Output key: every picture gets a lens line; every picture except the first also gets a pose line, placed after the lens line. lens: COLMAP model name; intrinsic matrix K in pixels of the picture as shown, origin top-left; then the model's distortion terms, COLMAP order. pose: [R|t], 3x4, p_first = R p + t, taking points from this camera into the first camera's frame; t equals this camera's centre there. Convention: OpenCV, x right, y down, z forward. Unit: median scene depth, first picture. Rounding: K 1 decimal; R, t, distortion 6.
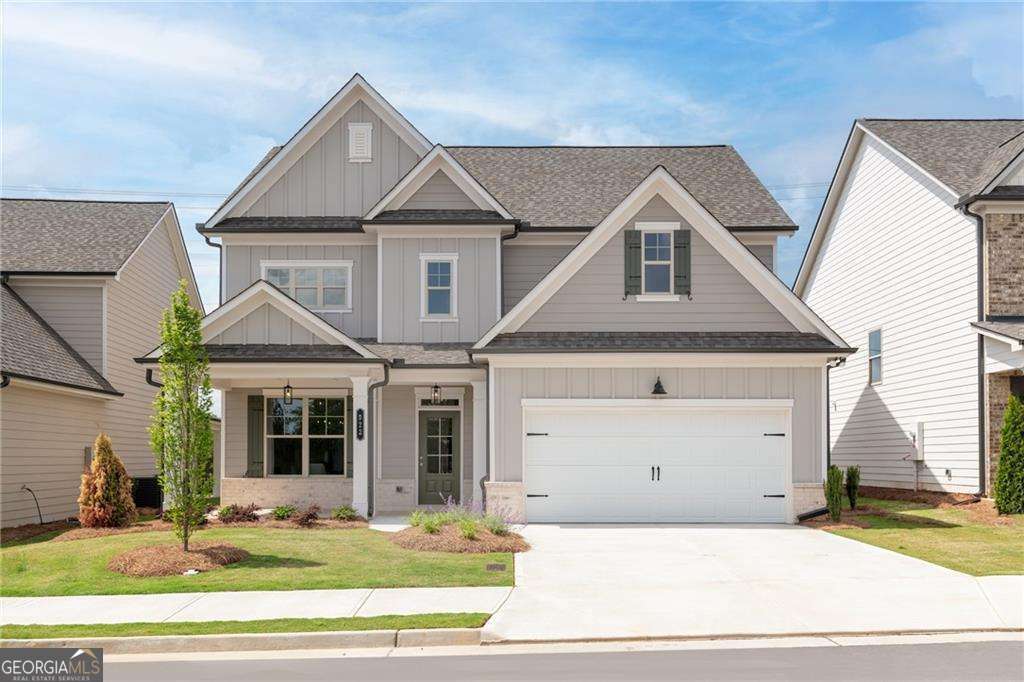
lens RADIAL K [[886.3, 0, 512.0], [0, 886.3, 341.0], [0, 0, 1]] dist [0.002573, 0.004453]
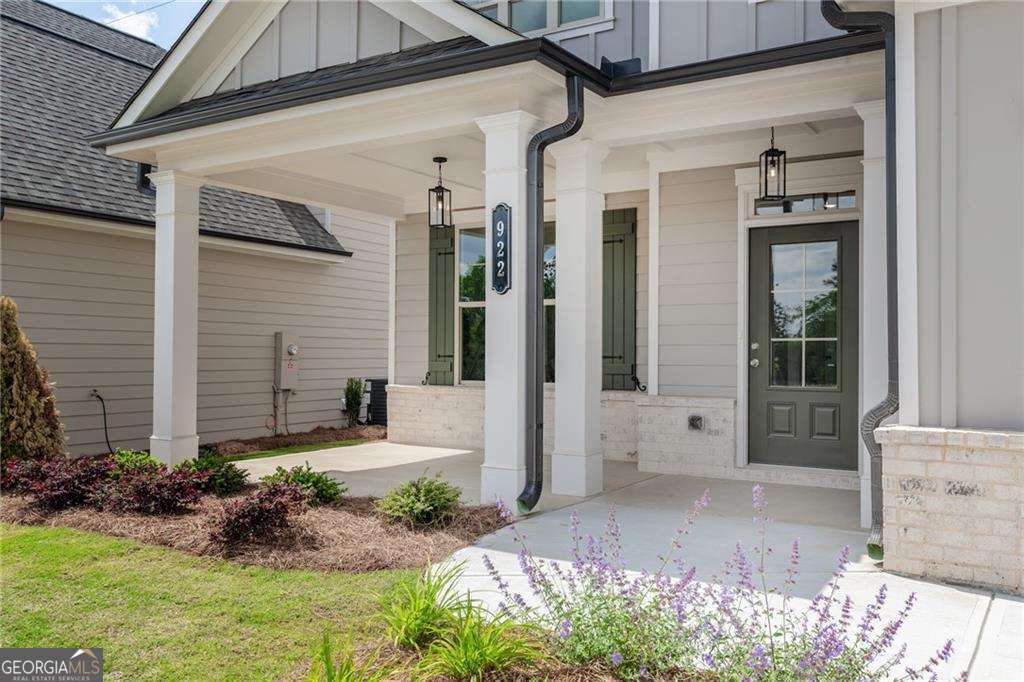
lens RADIAL K [[886.3, 0, 512.0], [0, 886.3, 341.0], [0, 0, 1]] dist [0.002573, 0.004453]
pose [[0.843750, -0.004976, -0.536713, 0.019191], [0.066374, 0.993249, 0.095137, 0.085263], [0.532616, -0.115896, 0.838384, 0.613723]]
